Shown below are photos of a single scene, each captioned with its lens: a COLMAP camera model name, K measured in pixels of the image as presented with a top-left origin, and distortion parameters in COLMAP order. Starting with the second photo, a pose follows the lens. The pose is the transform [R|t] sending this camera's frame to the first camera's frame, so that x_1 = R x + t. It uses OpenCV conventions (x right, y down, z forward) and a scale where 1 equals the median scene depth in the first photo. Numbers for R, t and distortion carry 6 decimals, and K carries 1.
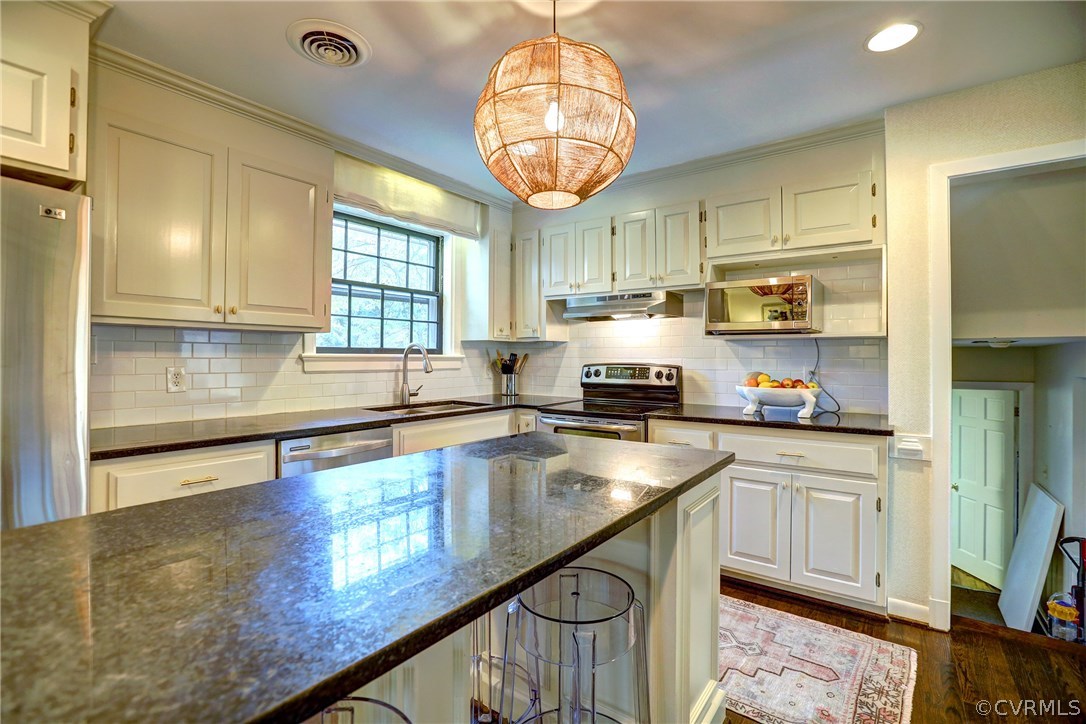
lens RADIAL K [[497.3, 0, 544.4], [0, 497.3, 356.9], [0, 0, 1]] dist [-0.048980, 0.017001]
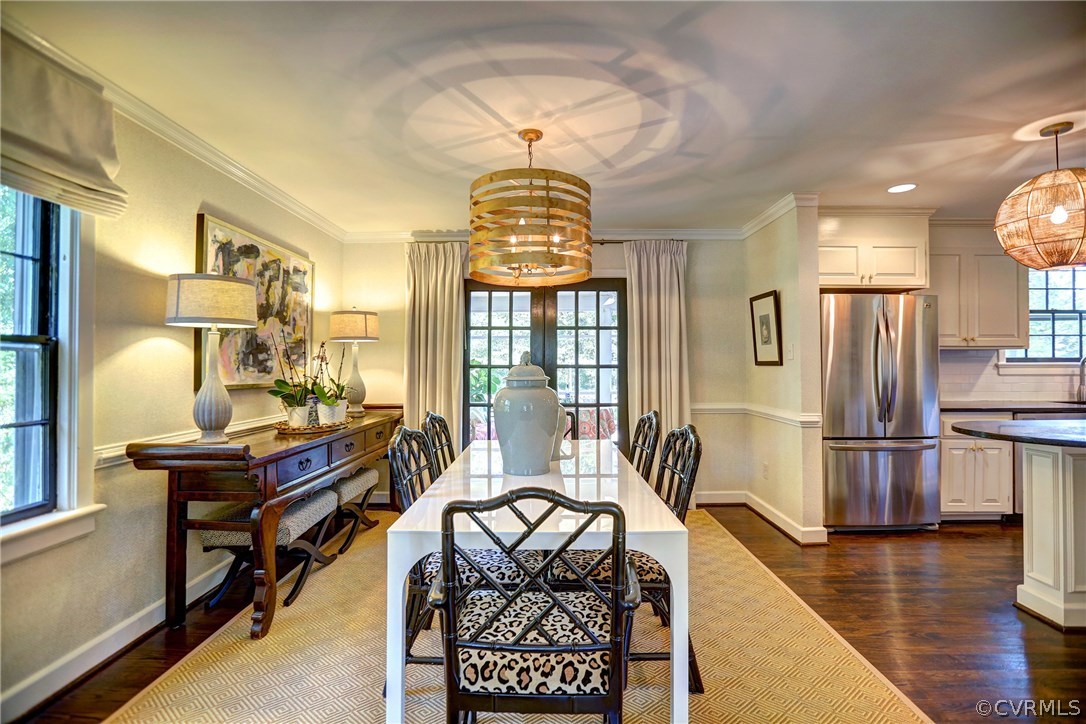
lens RADIAL K [[497.3, 0, 544.4], [0, 497.3, 356.9], [0, 0, 1]] dist [-0.048980, 0.017001]
pose [[0.577500, -0.017316, -0.816207, -0.066853], [0.005177, 0.999833, -0.017549, -0.004986], [0.816374, 0.005909, 0.577493, -0.875327]]
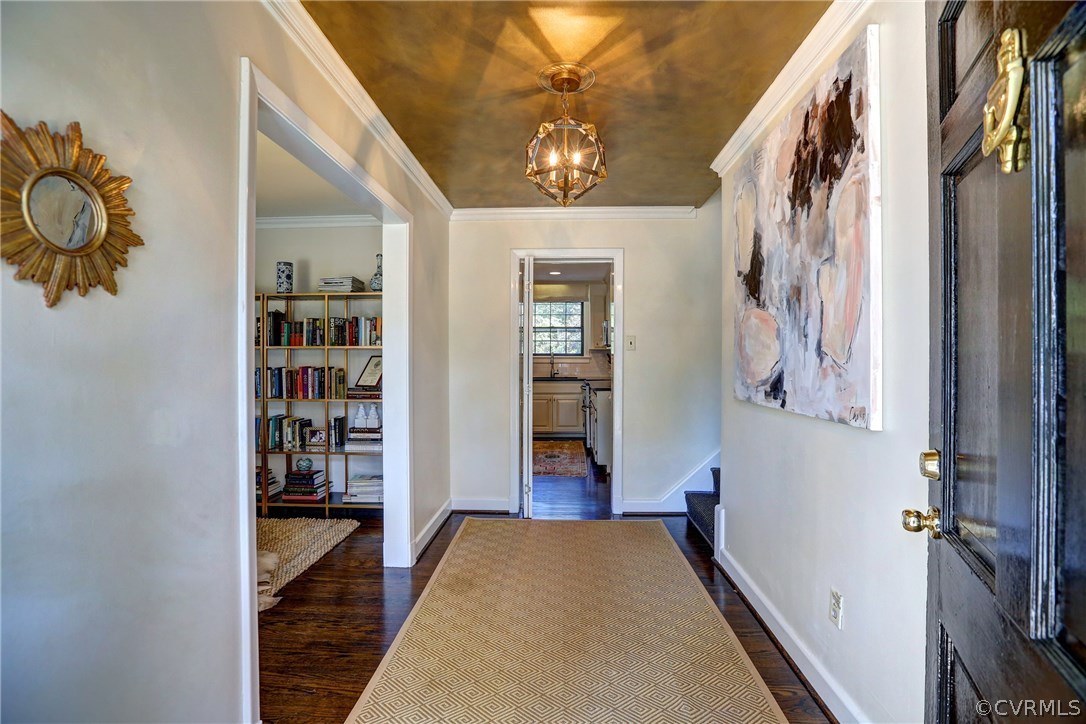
lens RADIAL K [[497.3, 0, 544.4], [0, 497.3, 356.9], [0, 0, 1]] dist [-0.048980, 0.017001]
pose [[0.550085, -0.001103, -0.835108, 1.705186], [0.002604, 0.999997, 0.000394, -0.003396], [0.835105, -0.002391, 0.550085, -0.361149]]
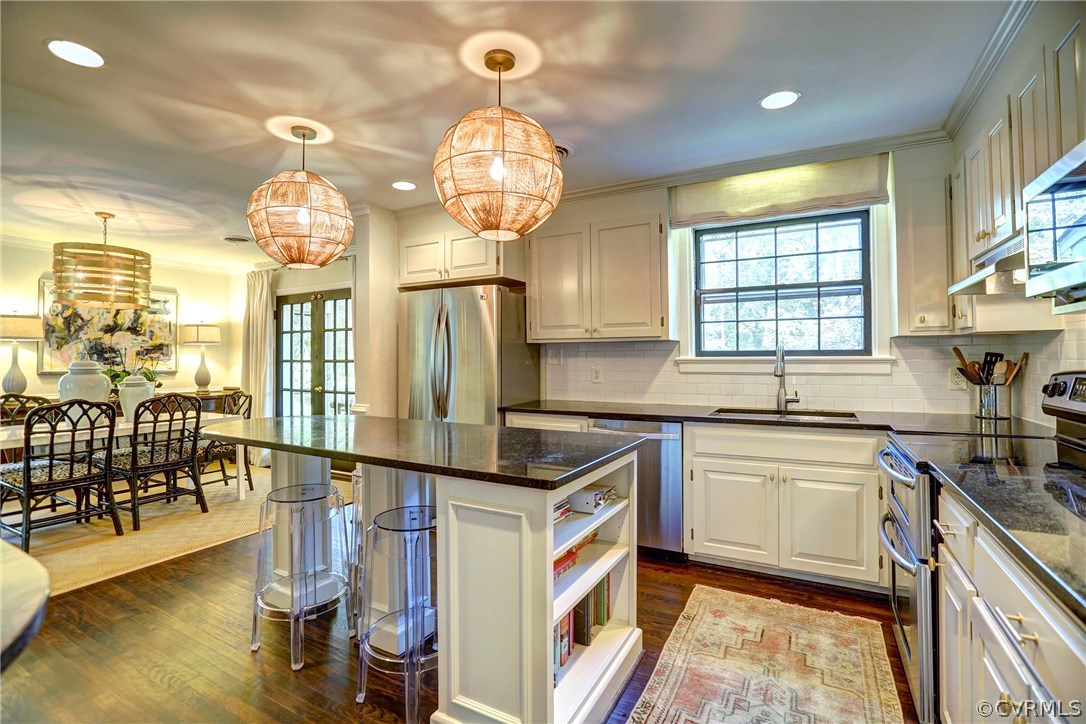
lens RADIAL K [[497.3, 0, 544.4], [0, 497.3, 356.9], [0, 0, 1]] dist [-0.048980, 0.017001]
pose [[0.121413, -0.009066, -0.992561, 0.585771], [0.005275, 0.999950, -0.008489, 0.000947], [0.992588, -0.004205, 0.121455, 0.440495]]
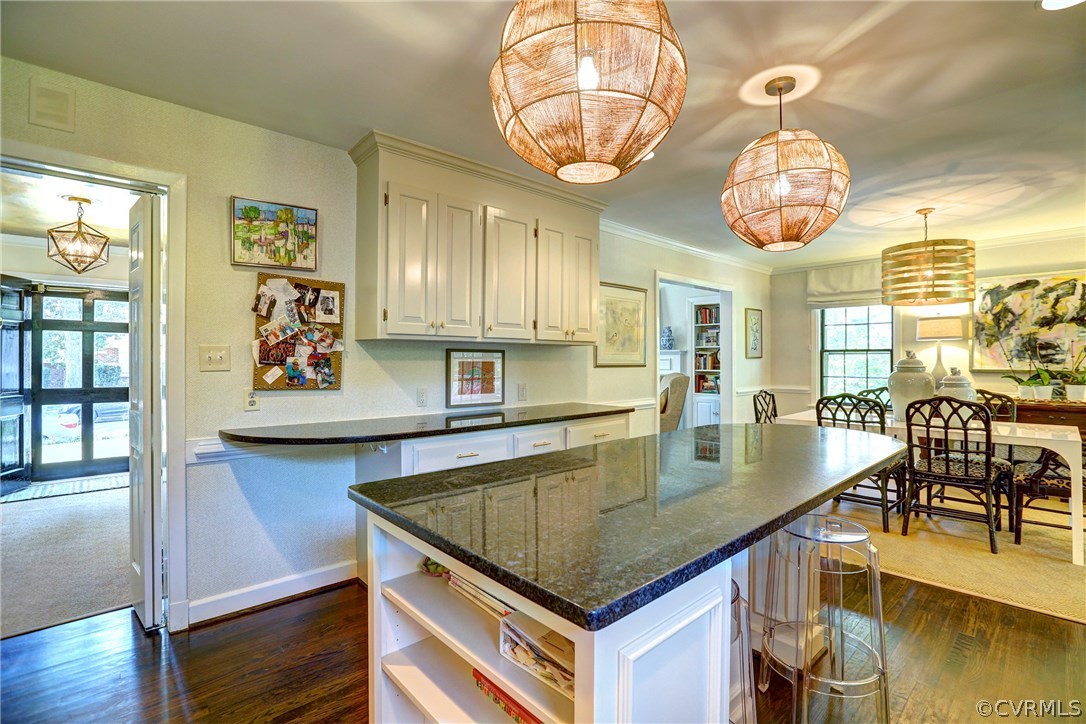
lens RADIAL K [[497.3, 0, 544.4], [0, 497.3, 356.9], [0, 0, 1]] dist [-0.048980, 0.017001]
pose [[-0.979634, 0.001318, 0.200787, -0.032985], [-0.000205, 0.999971, -0.007566, -0.001105], [-0.200792, -0.007453, -0.979606, 0.836753]]
